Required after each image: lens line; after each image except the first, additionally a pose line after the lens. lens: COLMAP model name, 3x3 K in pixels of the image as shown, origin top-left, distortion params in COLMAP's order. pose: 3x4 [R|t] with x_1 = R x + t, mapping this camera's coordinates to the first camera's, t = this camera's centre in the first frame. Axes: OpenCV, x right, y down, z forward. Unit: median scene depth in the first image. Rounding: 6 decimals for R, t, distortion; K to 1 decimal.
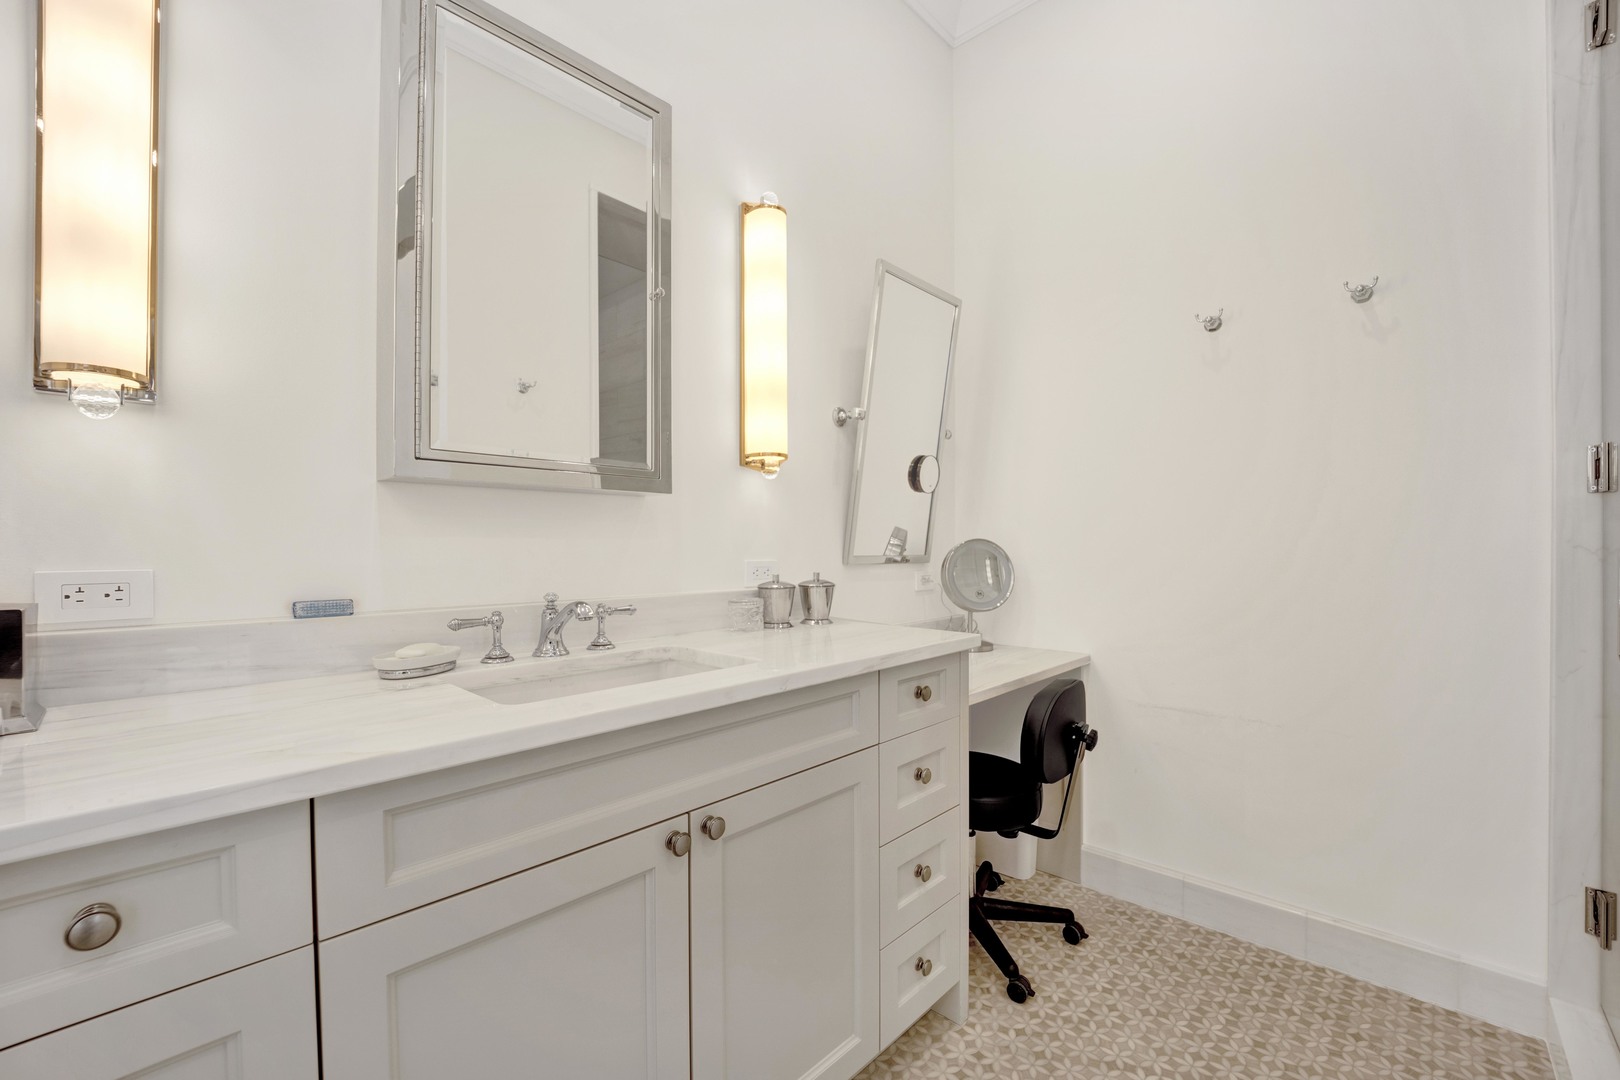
lens RADIAL K [[666.8, 0, 810.0], [0, 666.8, 540.0], [0, 0, 1]] dist [-0.001758, -0.000221]
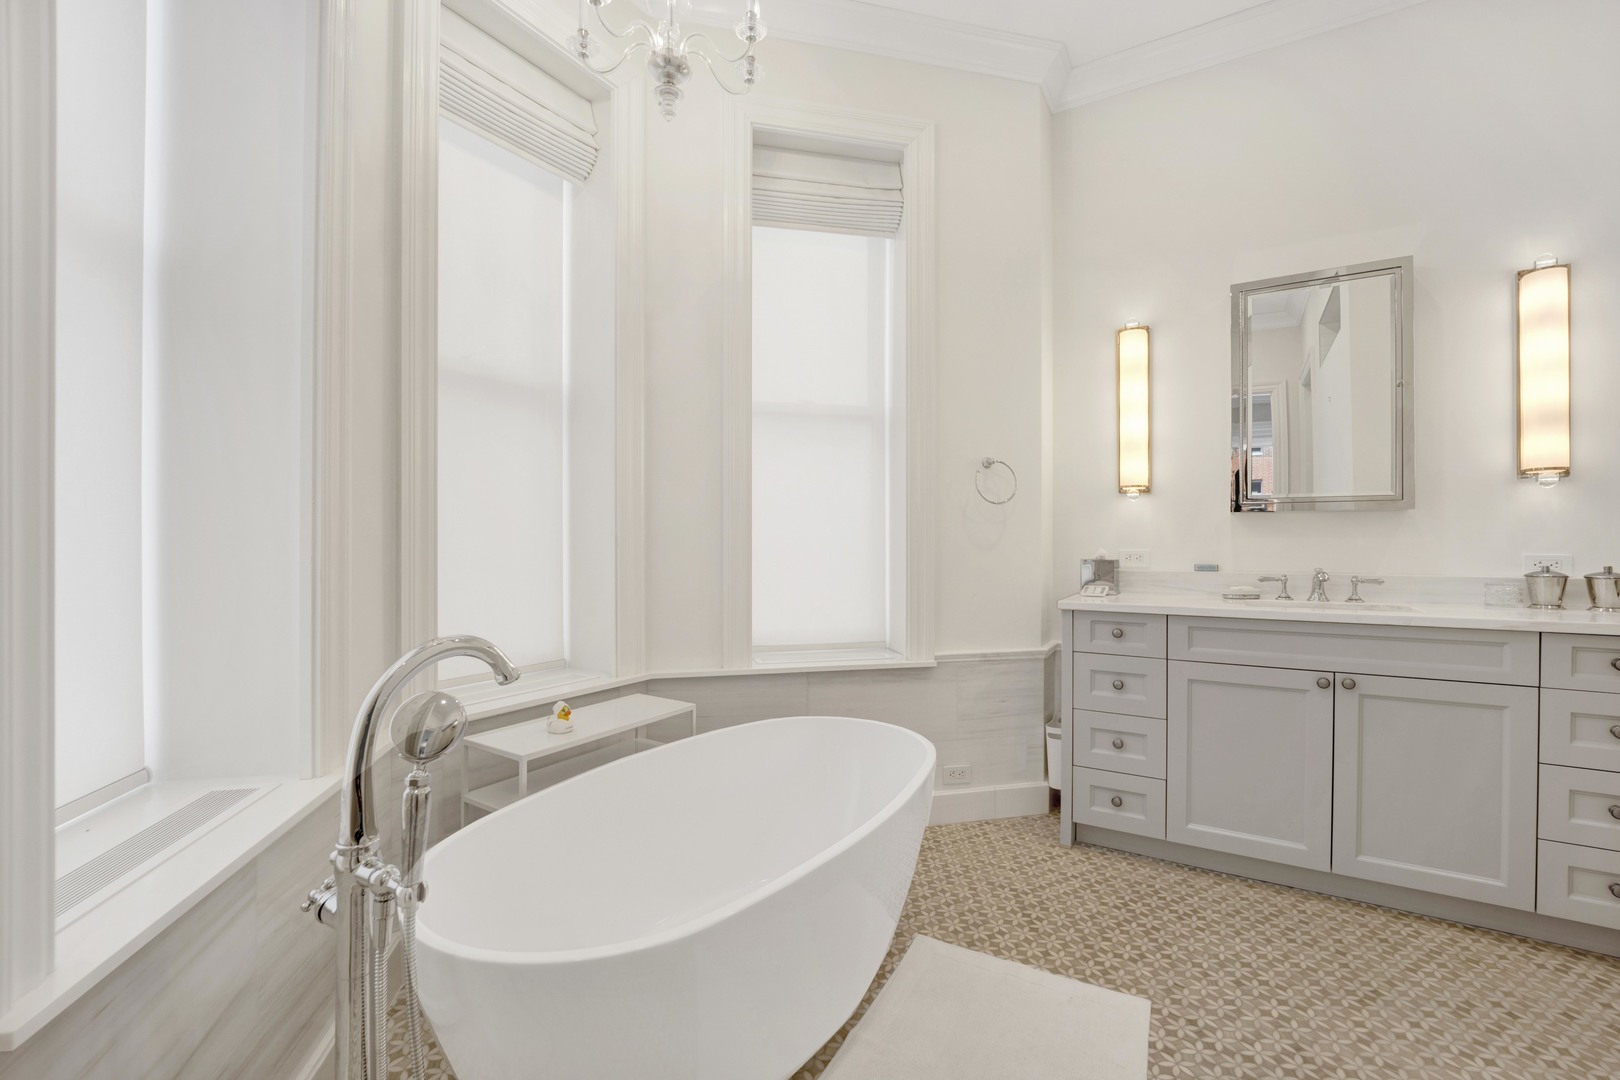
lens RADIAL K [[666.8, 0, 810.0], [0, 666.8, 540.0], [0, 0, 1]] dist [-0.001758, -0.000221]
pose [[0.188005, -0.002448, -0.982165, 1.101064], [0.003256, 0.999993, -0.001869, 0.001613], [0.982163, -0.002846, 0.188012, -0.695573]]
